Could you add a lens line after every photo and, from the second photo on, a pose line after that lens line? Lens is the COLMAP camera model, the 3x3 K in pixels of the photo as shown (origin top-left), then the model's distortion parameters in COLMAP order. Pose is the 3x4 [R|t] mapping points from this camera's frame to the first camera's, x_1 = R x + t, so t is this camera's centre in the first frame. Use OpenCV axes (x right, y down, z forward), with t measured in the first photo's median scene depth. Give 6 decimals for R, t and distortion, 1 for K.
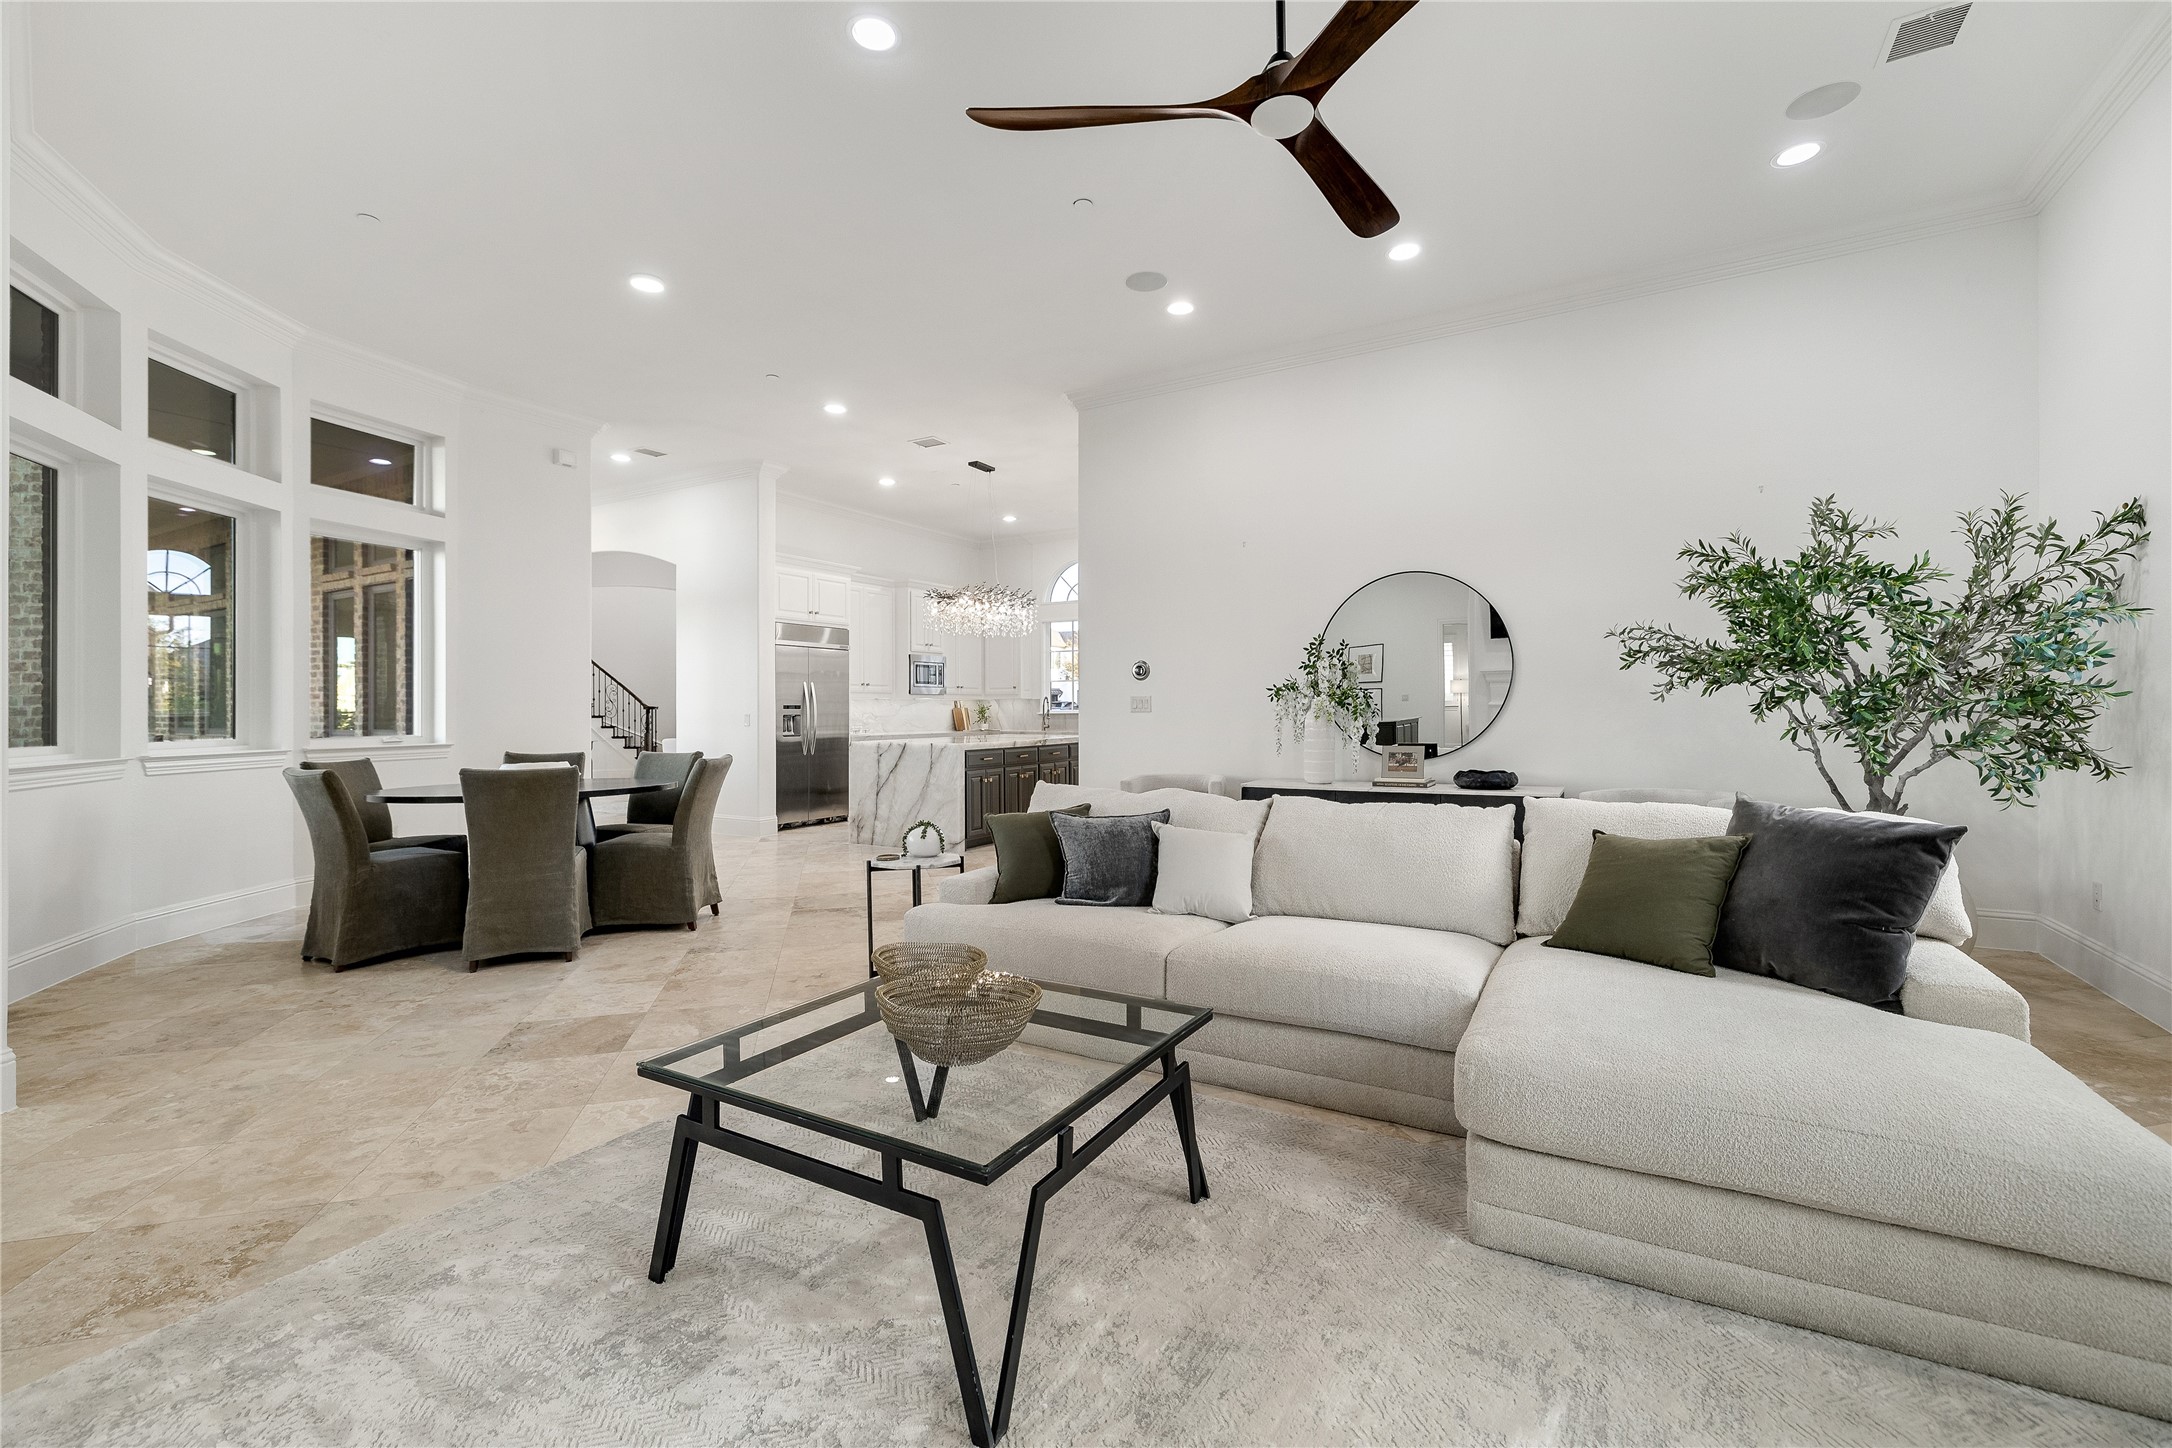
lens RADIAL K [[904.7, 0, 1086.0], [0, 904.7, 724.0], [0, 0, 1]] dist [-0.000294, -0.000022]
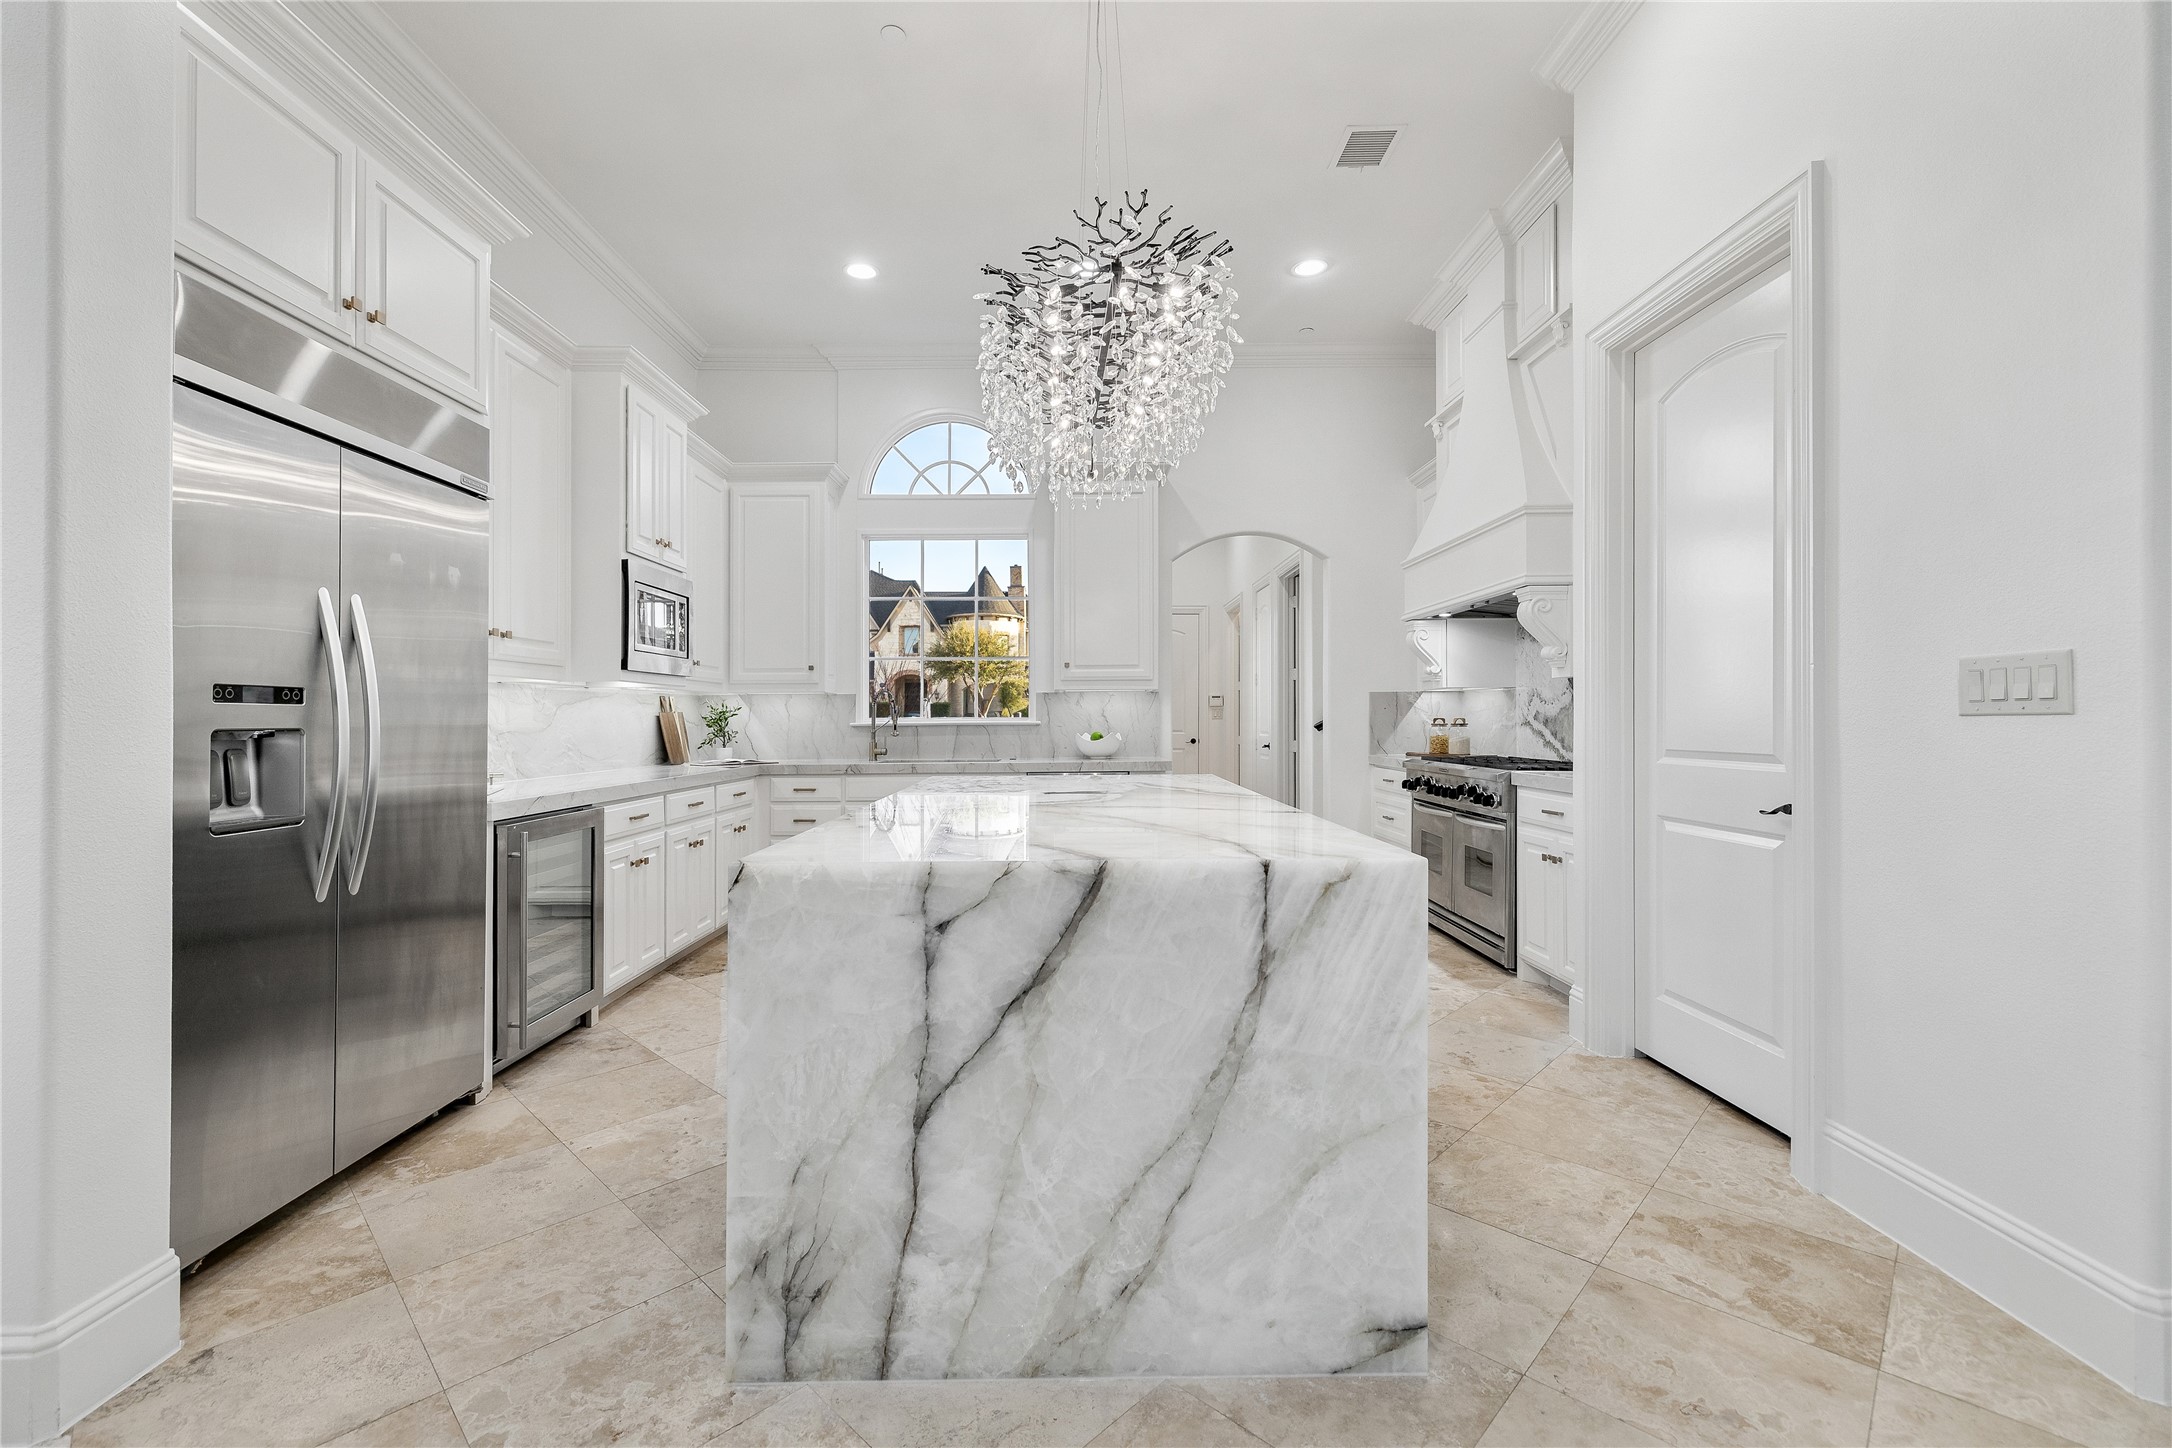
lens RADIAL K [[928.4, 0, 1086.0], [0, 928.4, 724.0], [0, 0, 1]] dist [0.000993, 0.000083]
pose [[0.859638, -0.000610, 0.510904, -0.319814], [0.007752, 0.999900, -0.011849, -0.008653], [-0.510846, 0.014147, 0.859556, 0.842540]]
